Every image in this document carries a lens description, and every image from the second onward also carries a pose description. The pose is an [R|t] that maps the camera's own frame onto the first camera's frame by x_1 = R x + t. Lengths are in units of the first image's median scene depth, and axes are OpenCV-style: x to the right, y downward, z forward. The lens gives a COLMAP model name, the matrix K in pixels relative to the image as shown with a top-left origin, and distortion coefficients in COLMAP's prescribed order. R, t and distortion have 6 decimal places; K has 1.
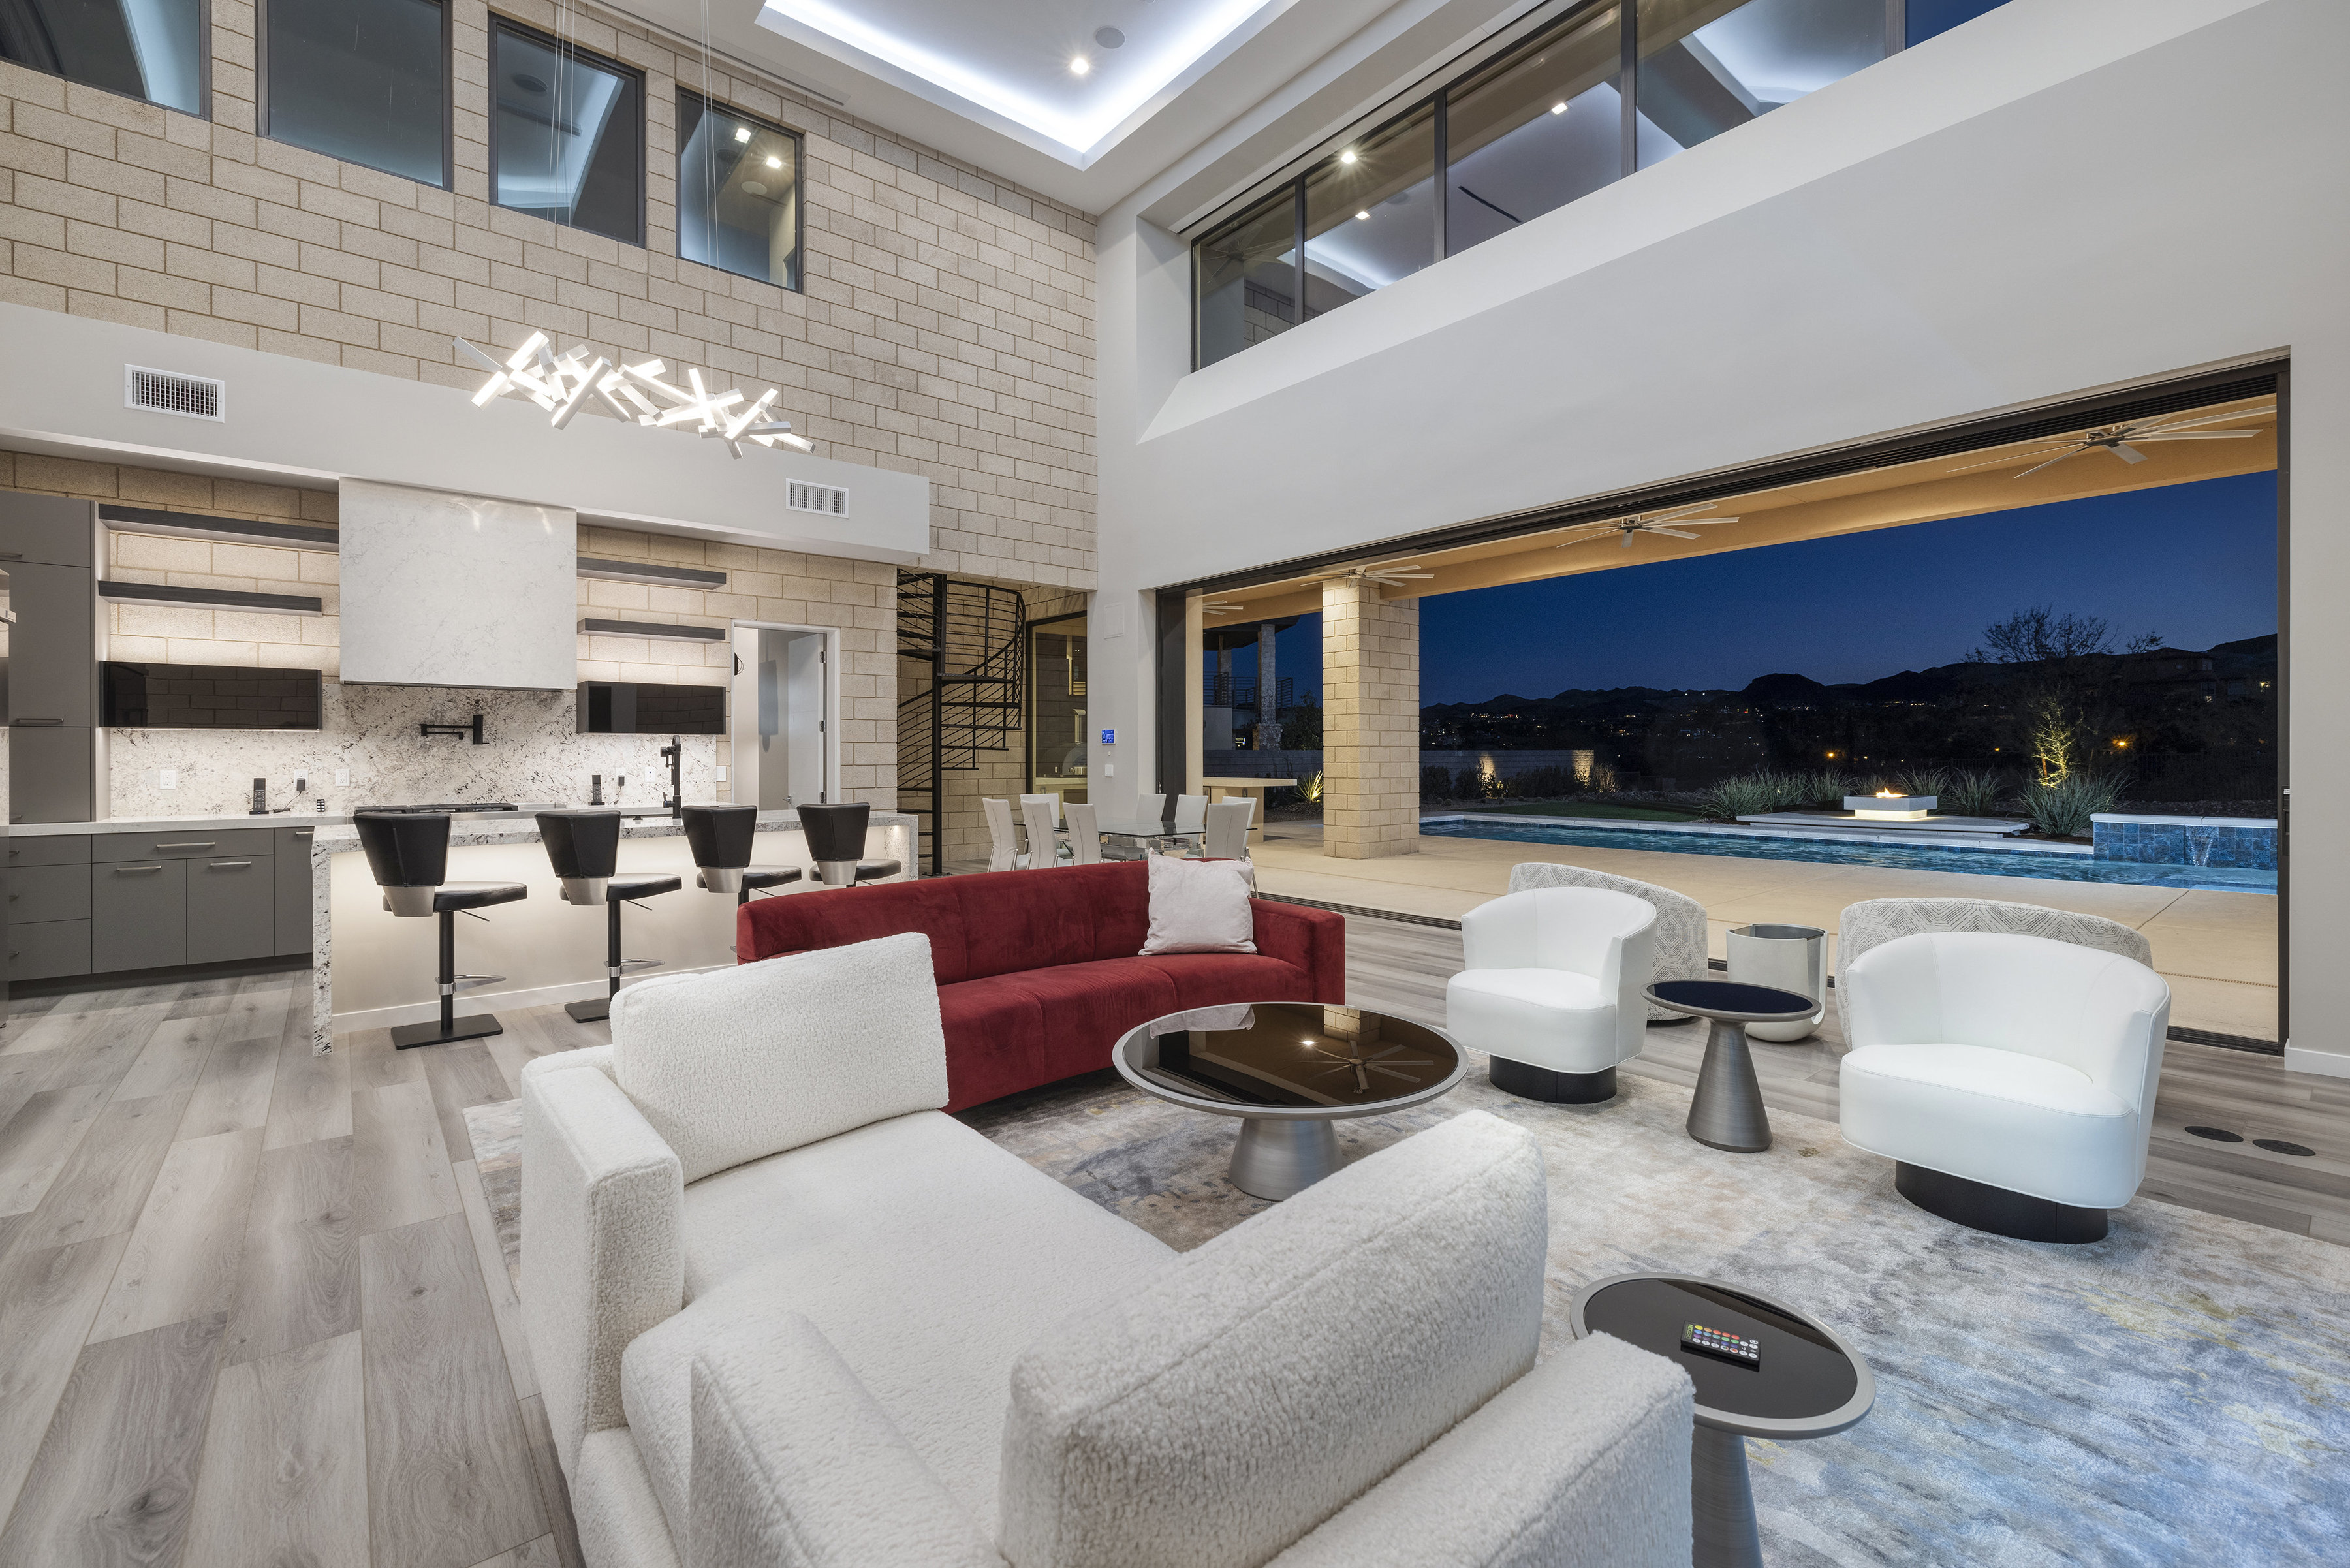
lens RADIAL K [[1007.8, 0, 1191.1], [0, 1007.8, 749.0], [0, 0, 1]] dist [0.001338, 0.000454]
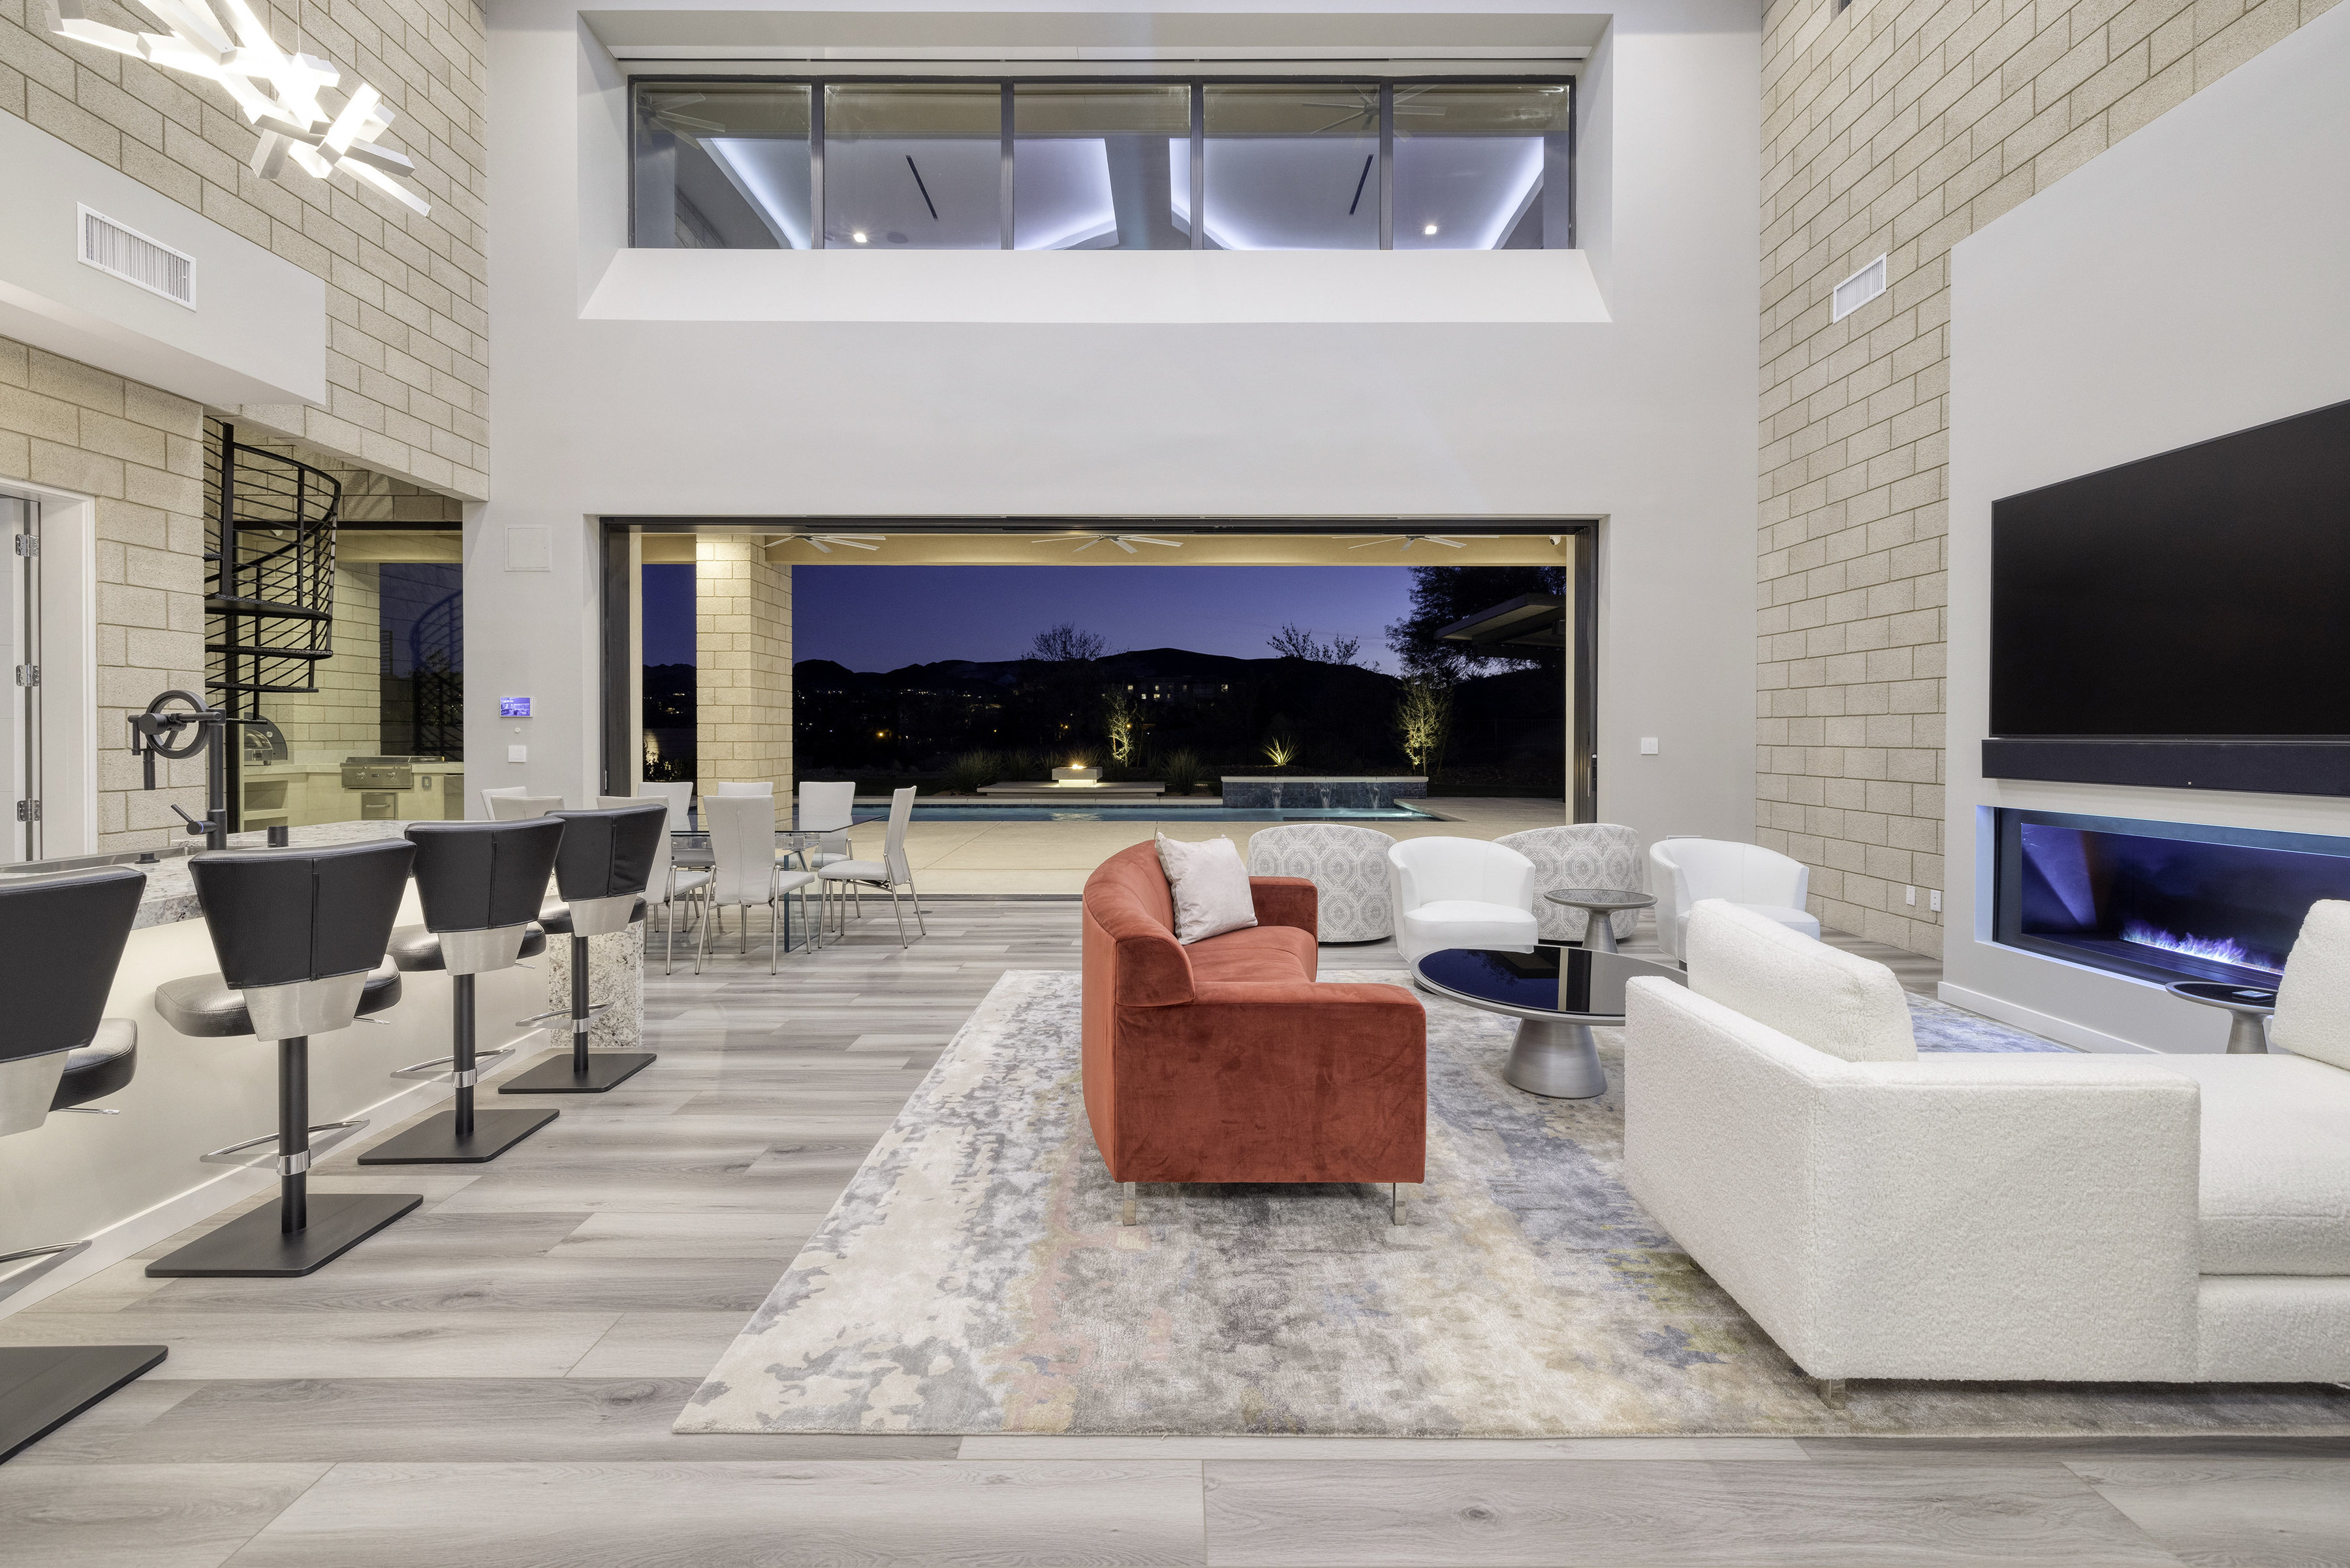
lens RADIAL K [[1007.8, 0, 1170.5], [0, 1007.8, 741.5], [0, 0, 1]] dist [0.001338, 0.000454]
pose [[0.644012, -0.002026, 0.765013, -0.291601], [-0.008474, 0.999916, 0.009781, 0.001396], [-0.764969, -0.012781, 0.643941, 0.148271]]
